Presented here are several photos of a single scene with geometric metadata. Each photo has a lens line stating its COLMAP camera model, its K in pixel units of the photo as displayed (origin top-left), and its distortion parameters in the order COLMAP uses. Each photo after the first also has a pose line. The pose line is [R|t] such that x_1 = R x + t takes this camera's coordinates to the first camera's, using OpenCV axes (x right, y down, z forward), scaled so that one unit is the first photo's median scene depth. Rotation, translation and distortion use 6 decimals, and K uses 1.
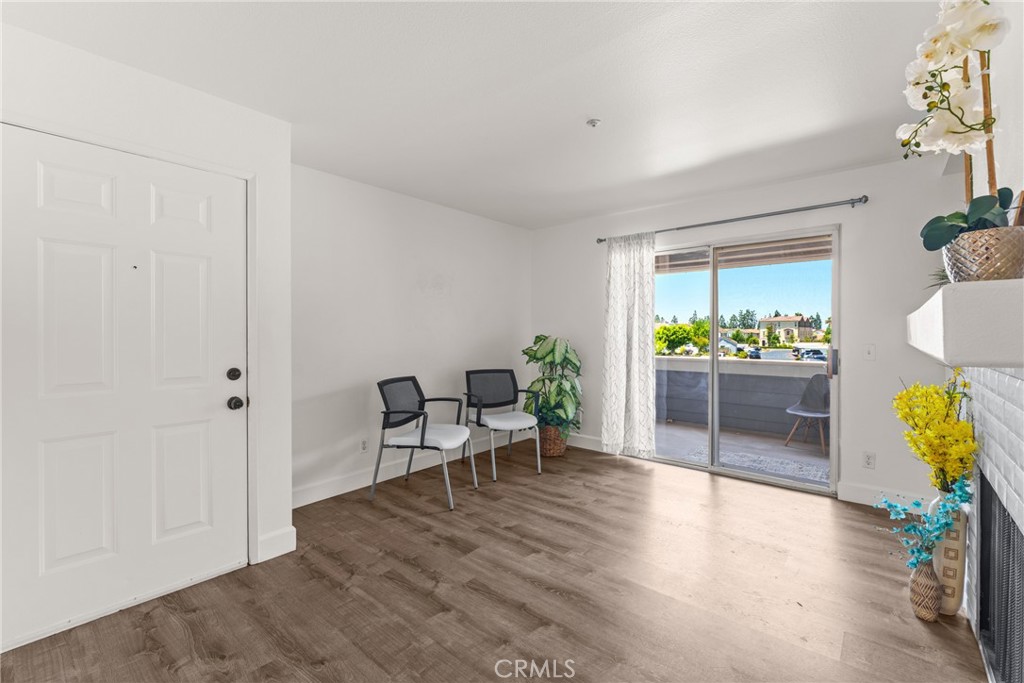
lens RADIAL K [[441.9, 0, 511.5], [0, 441.9, 336.2], [0, 0, 1]] dist [-0.001688, -0.000241]
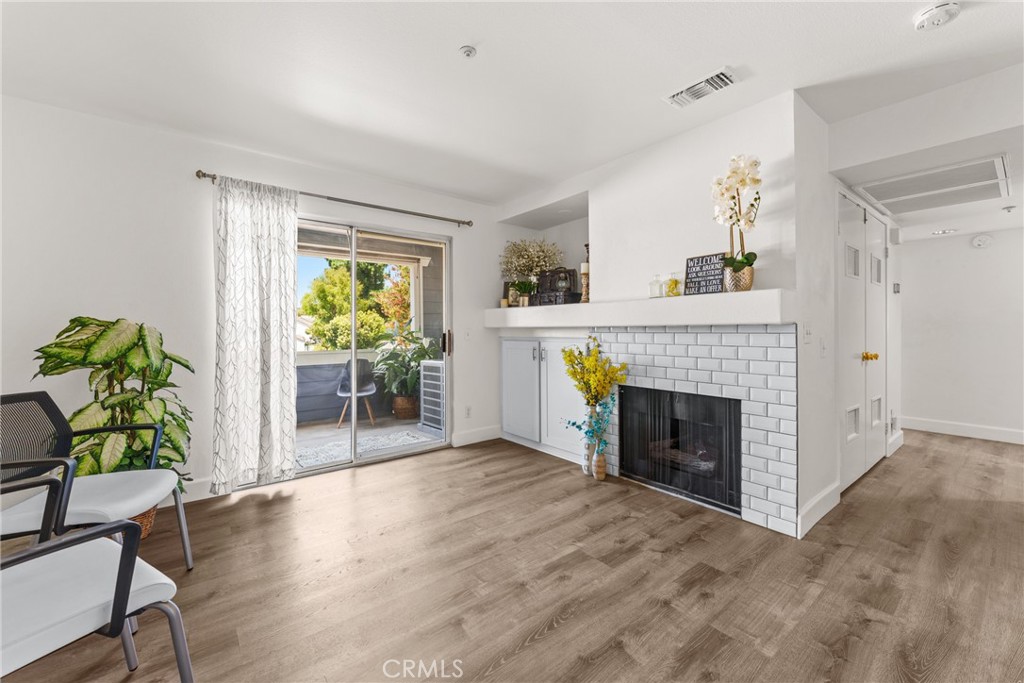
lens RADIAL K [[410.9, 0, 511.5], [0, 410.9, 333.6], [0, 0, 1]] dist [0.000447, 0.000021]
pose [[0.188782, -0.010364, 0.981964, -0.524720], [0.014496, 0.999865, 0.007766, 0.031937], [-0.981912, 0.012768, 0.188907, 0.750718]]
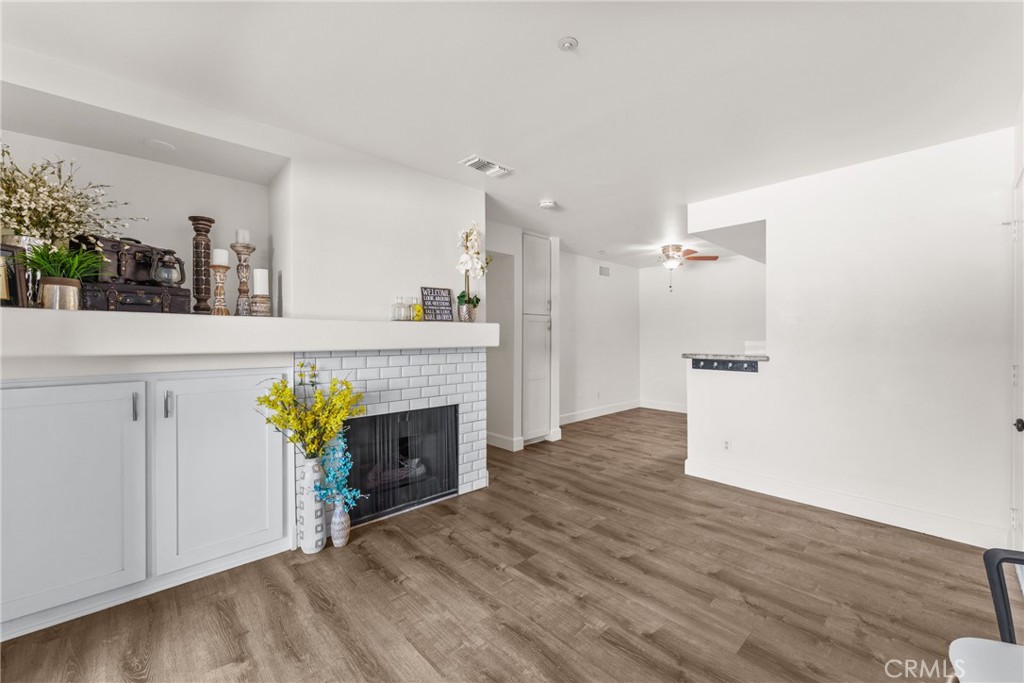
lens RADIAL K [[410.9, 0, 511.5], [0, 410.9, 333.6], [0, 0, 1]] dist [0.000447, 0.000021]
pose [[-0.993856, 0.000267, 0.110679, 0.196603], [0.000892, 0.999984, 0.005593, -0.018923], [-0.110676, 0.005658, -0.993840, 1.614278]]
